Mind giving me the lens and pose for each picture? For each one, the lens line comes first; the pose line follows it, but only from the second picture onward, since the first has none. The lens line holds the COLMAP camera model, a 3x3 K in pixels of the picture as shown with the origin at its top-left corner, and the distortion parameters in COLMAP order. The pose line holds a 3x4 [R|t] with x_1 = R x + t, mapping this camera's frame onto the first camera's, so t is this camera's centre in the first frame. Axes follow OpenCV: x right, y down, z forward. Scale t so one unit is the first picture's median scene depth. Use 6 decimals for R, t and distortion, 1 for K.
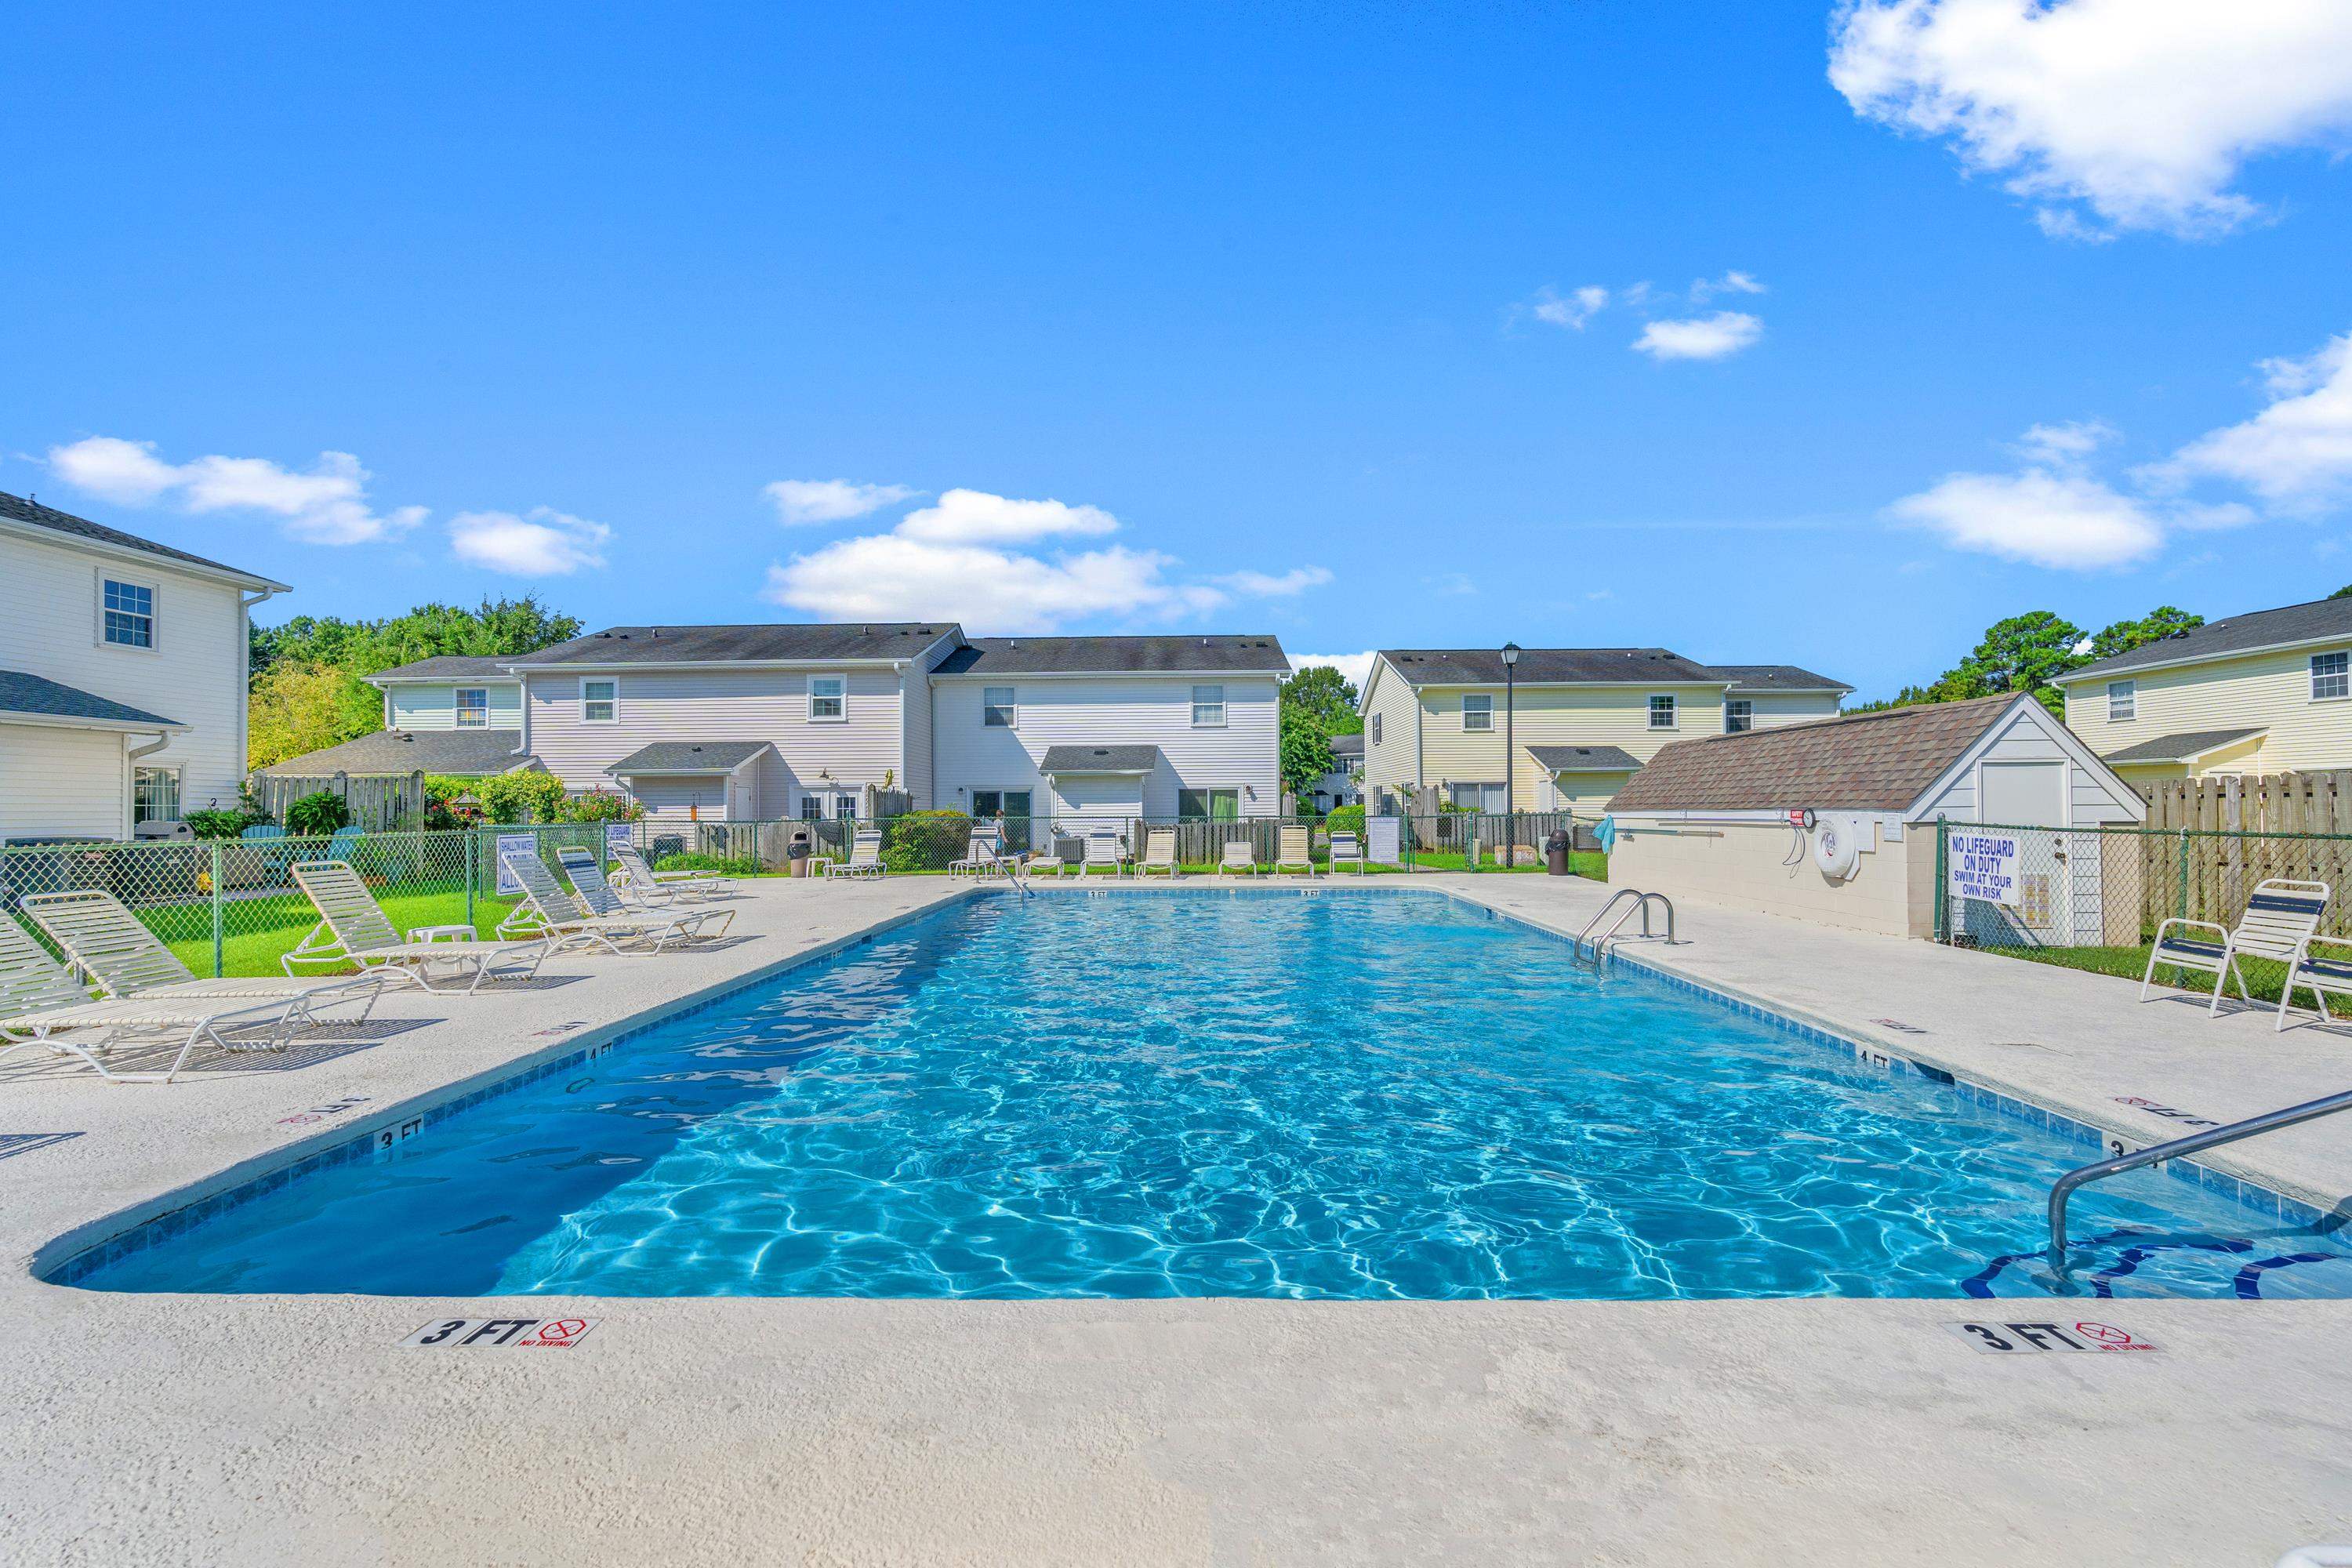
lens RADIAL K [[1090.8, 0, 1164.7], [0, 1090.8, 812.8], [0, 0, 1]] dist [-0.001636, -0.000179]
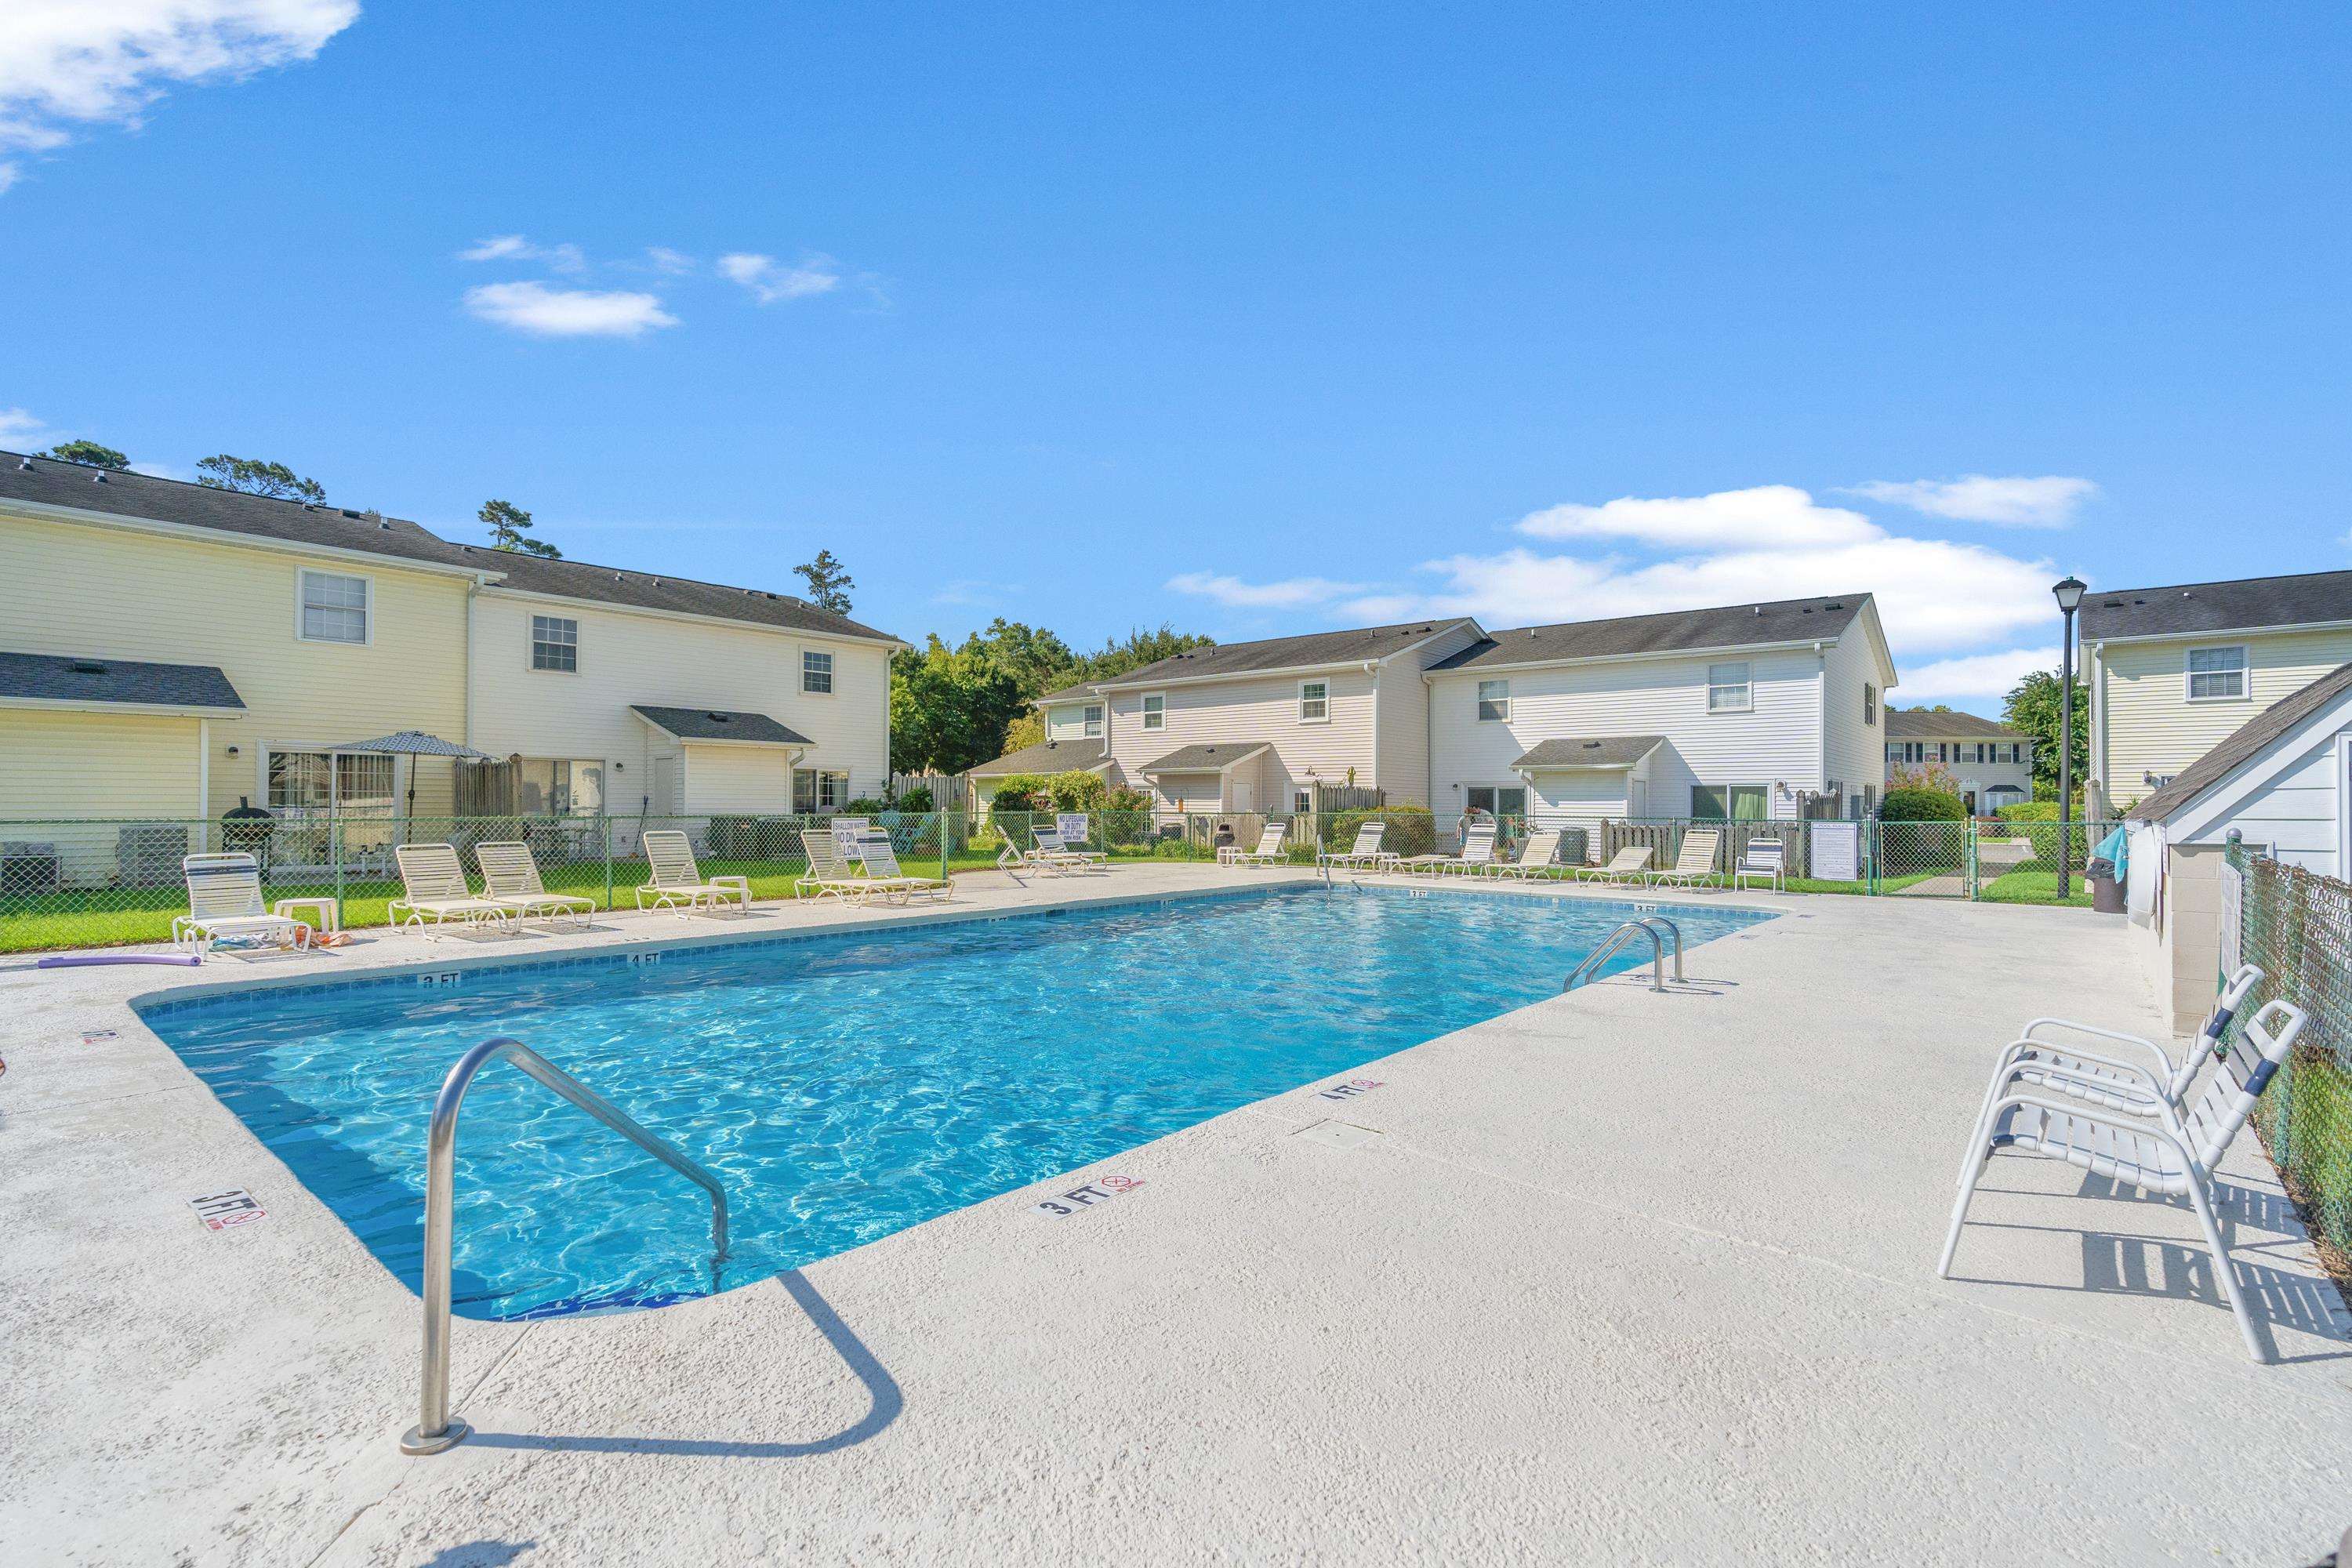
lens RADIAL K [[1090.8, 0, 1164.7], [0, 1090.8, 812.8], [0, 0, 1]] dist [-0.001636, -0.000179]
pose [[0.772603, 0.017221, -0.634656, 0.262833], [-0.014114, 0.999851, 0.009949, -0.003019], [0.634733, 0.001271, 0.772731, 0.071010]]
